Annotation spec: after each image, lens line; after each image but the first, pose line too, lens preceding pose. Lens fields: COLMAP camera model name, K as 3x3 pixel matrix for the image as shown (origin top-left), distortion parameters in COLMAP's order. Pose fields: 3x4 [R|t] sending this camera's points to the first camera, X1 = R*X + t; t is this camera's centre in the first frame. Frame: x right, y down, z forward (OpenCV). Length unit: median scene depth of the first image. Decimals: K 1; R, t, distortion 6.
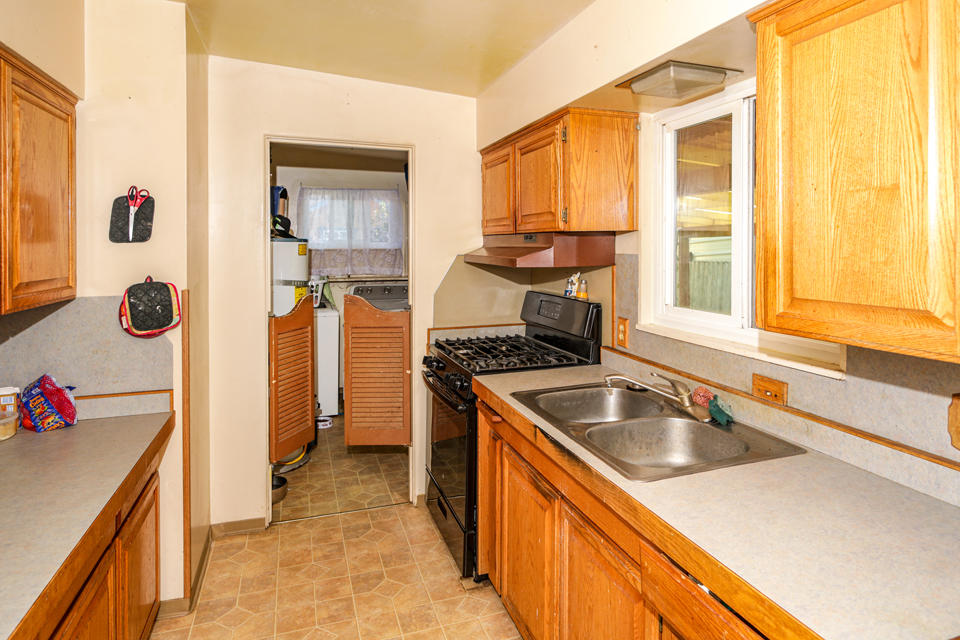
lens RADIAL K [[554.6, 0, 480.3], [0, 554.6, 257.9], [0, 0, 1]] dist [-0.002836, 0.002922]
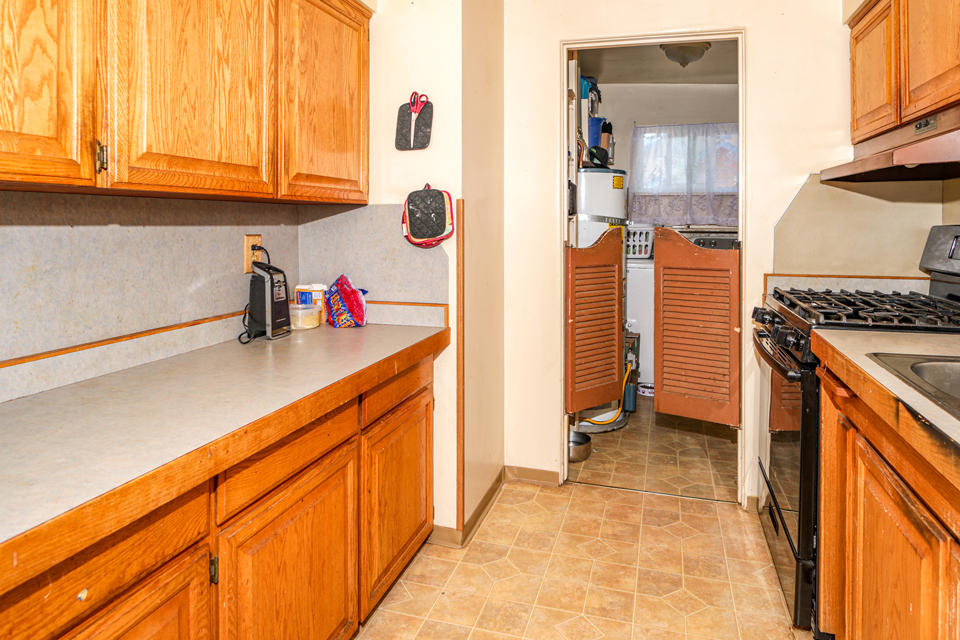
lens RADIAL K [[583.3, 0, 497.0], [0, 583.3, 226.9], [0, 0, 1]] dist [-0.004657, -0.003114]
pose [[0.819941, 0.005046, -0.572427, 0.071656], [-0.013242, 0.999861, -0.010154, 0.096917], [0.572296, 0.015906, 0.819893, 0.194741]]
